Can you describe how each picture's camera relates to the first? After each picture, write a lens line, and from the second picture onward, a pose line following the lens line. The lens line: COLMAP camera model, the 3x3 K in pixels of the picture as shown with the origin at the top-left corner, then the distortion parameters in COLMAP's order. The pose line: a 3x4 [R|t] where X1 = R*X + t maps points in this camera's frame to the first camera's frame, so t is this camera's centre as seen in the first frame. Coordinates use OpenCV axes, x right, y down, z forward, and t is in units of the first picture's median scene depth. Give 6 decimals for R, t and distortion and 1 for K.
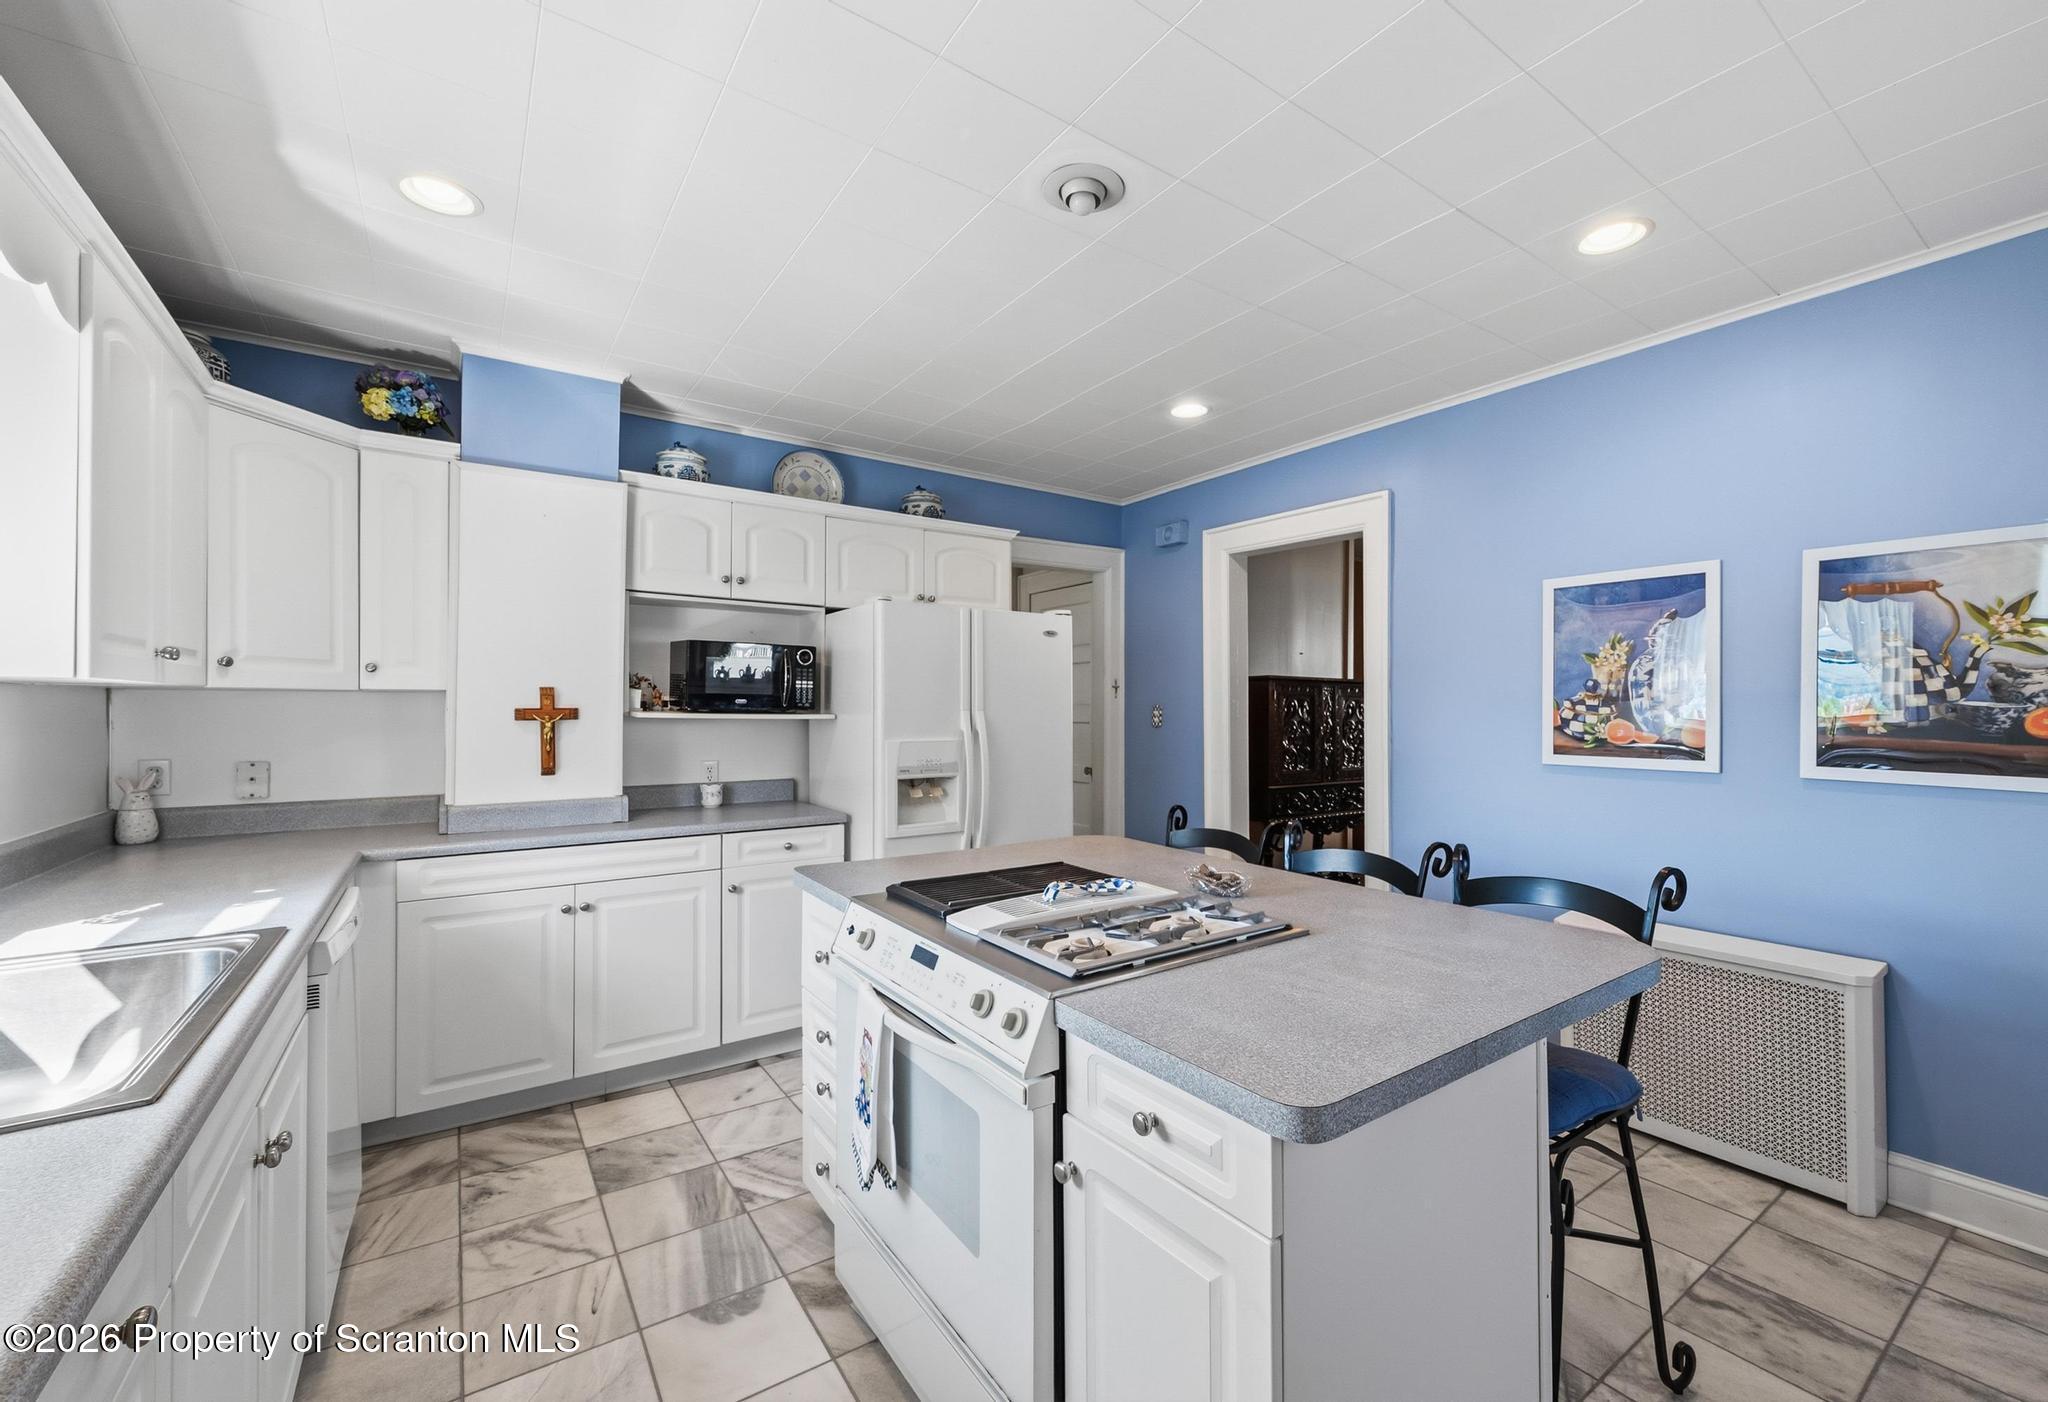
lens RADIAL K [[817.1, 0, 1056.4], [0, 817.1, 708.0], [0, 0, 1]] dist [0.001851, -0.000133]
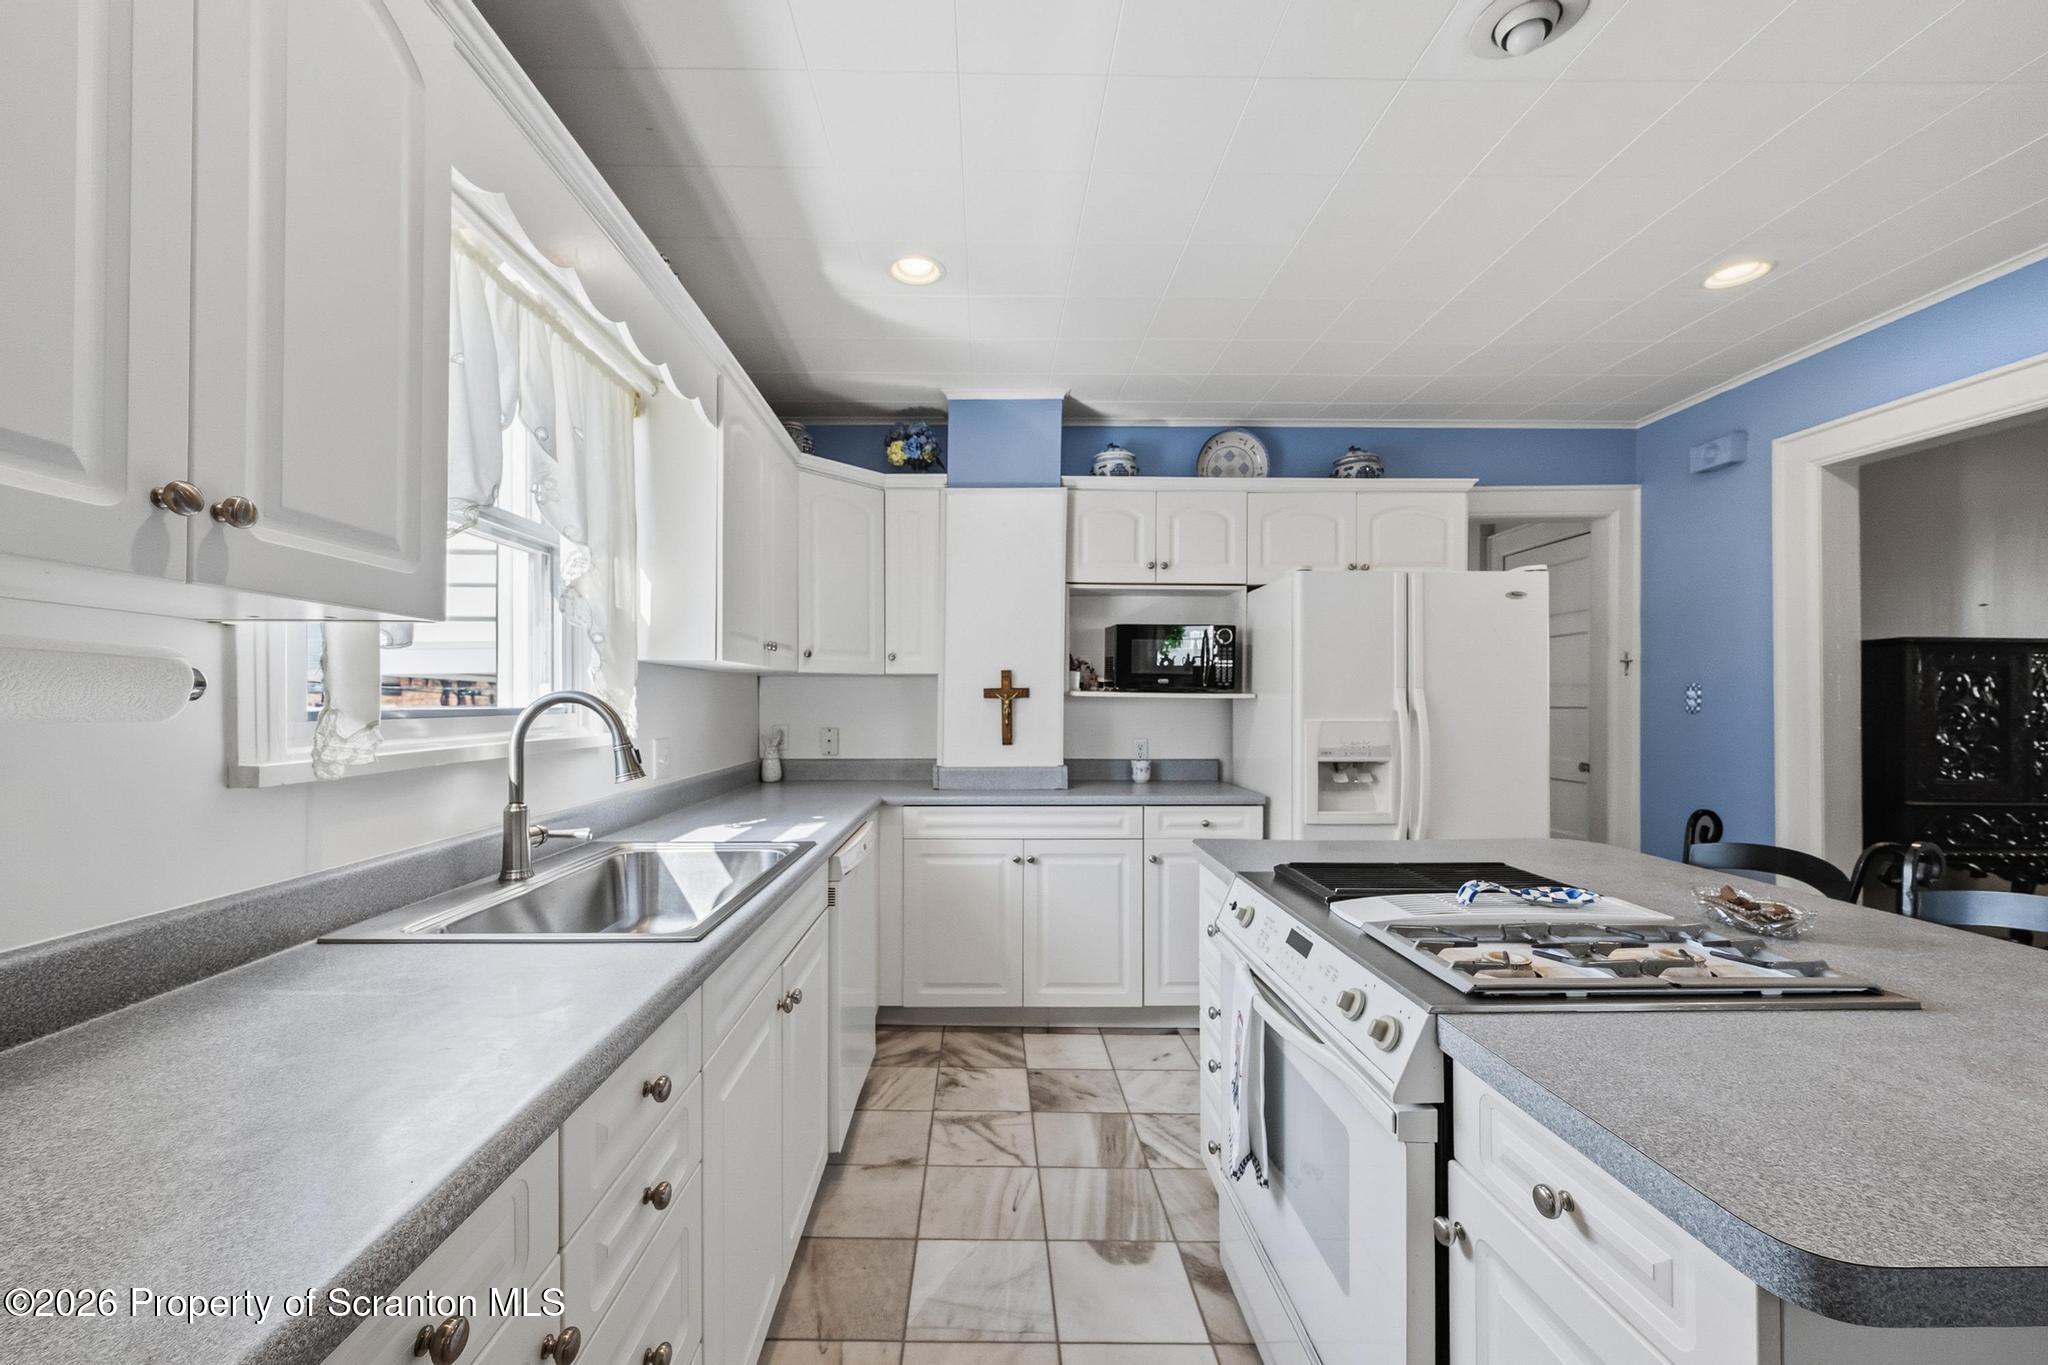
lens RADIAL K [[812.1, 0, 1014.5], [0, 812.1, 702.5], [0, 0, 1]] dist [0.000355, 0.000068]
pose [[0.826859, 0.000361, -0.562409, 0.044873], [0.001008, 0.999997, 0.002123, 0.019584], [0.562408, -0.002322, 0.826857, 0.043607]]
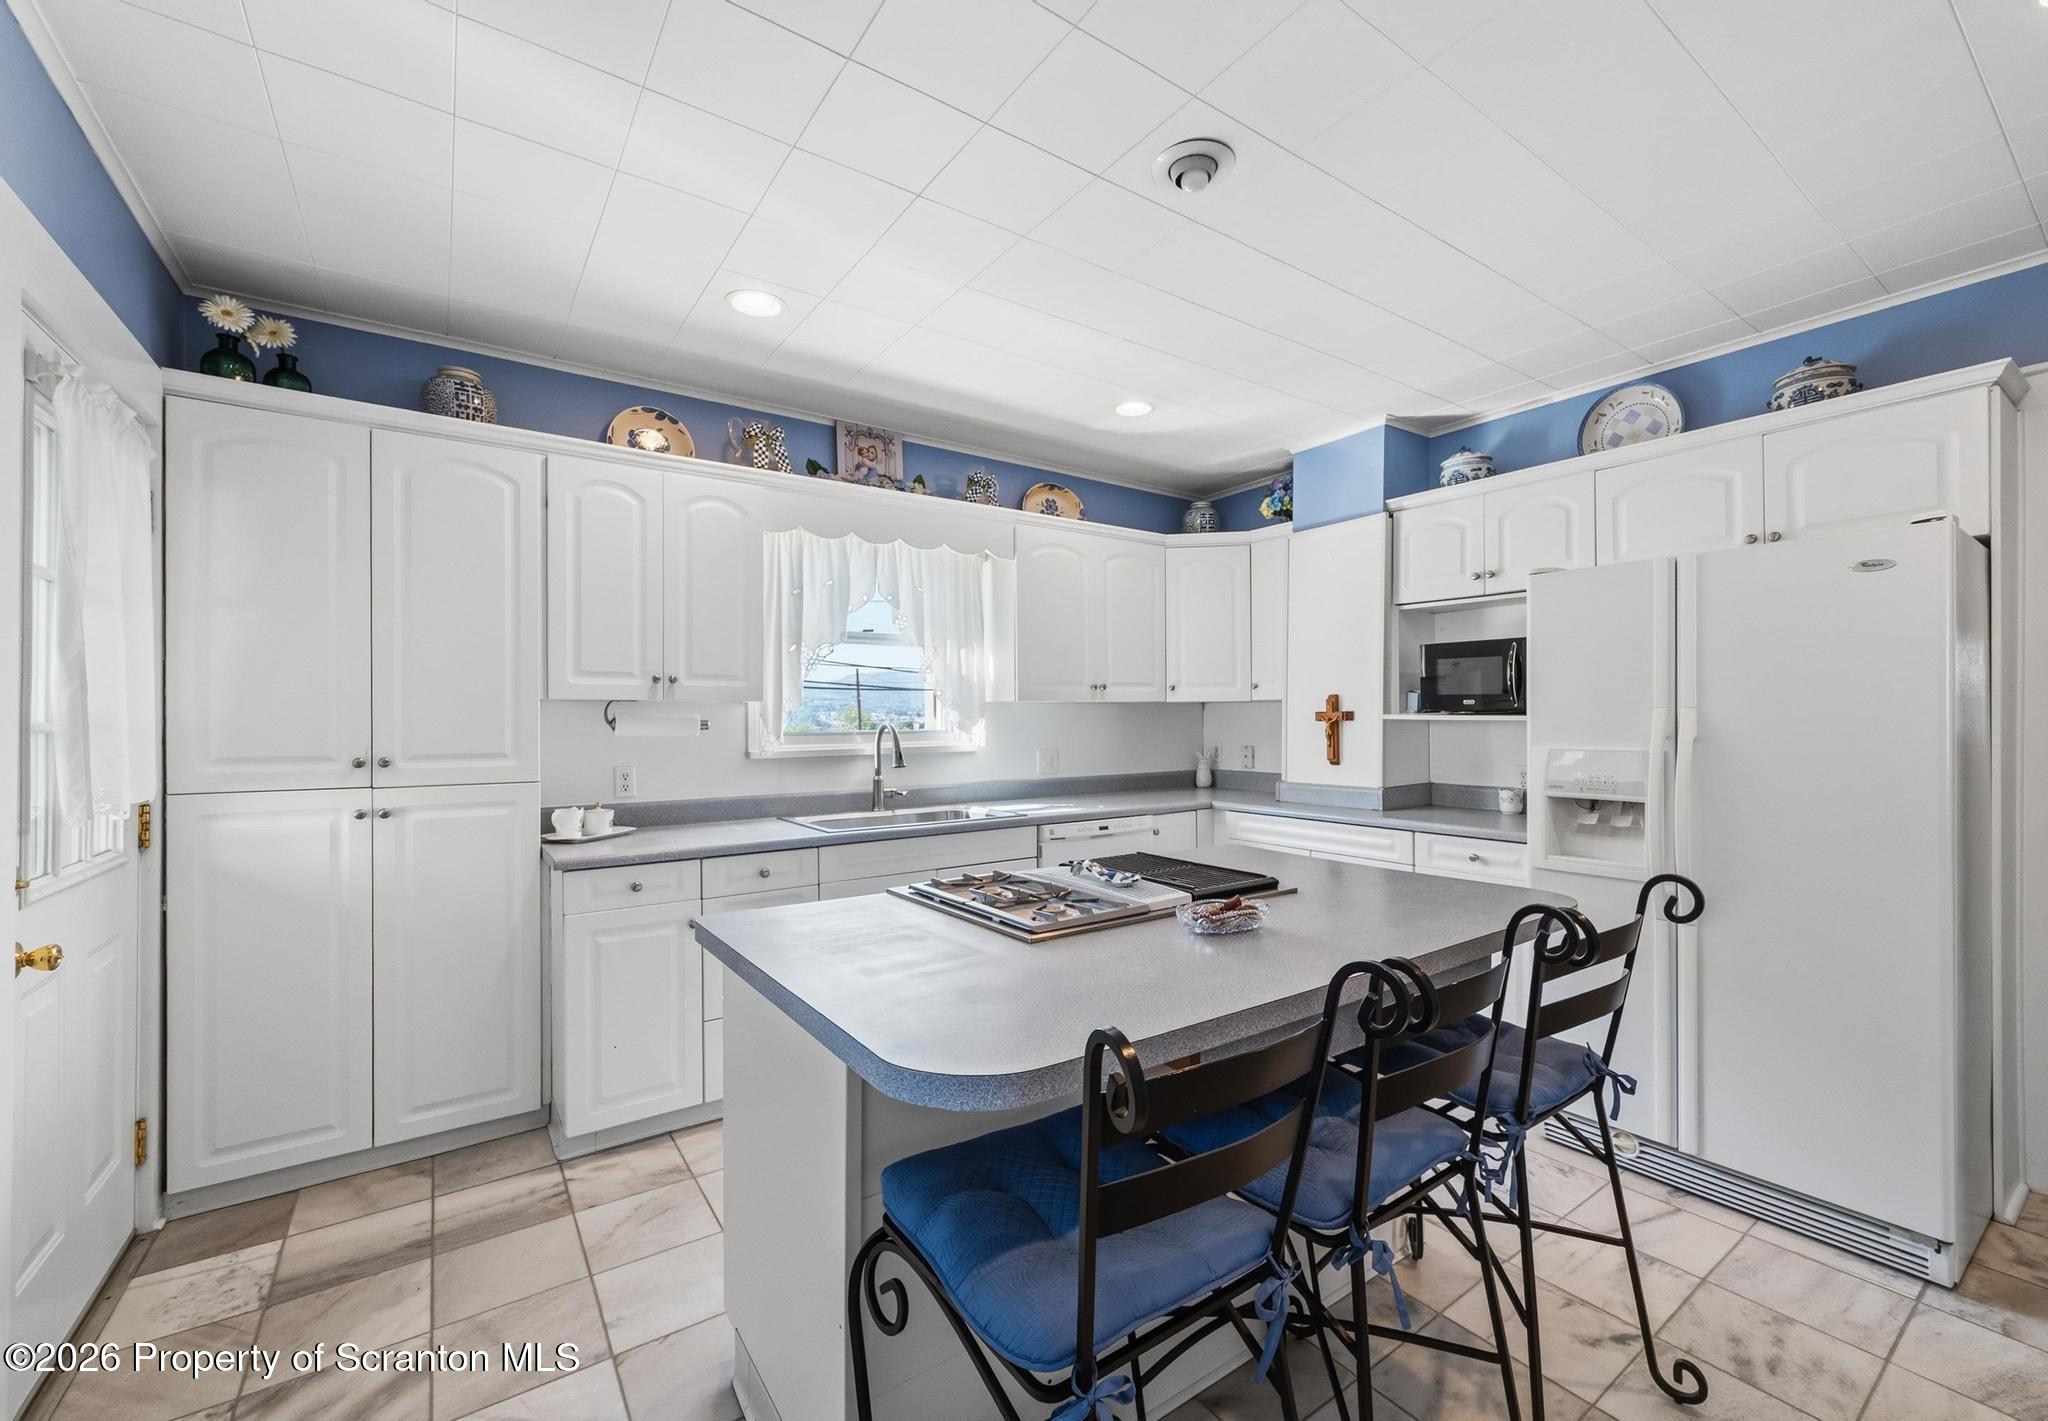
lens RADIAL K [[847.7, 0, 1018.5], [0, 847.7, 714.5], [0, 0, 1]] dist [-0.000941, -0.000426]
pose [[-0.005043, -0.006180, -0.999968, 0.708704], [0.008111, 0.999948, -0.006220, 0.009682], [0.999954, -0.008142, -0.004993, 0.544711]]
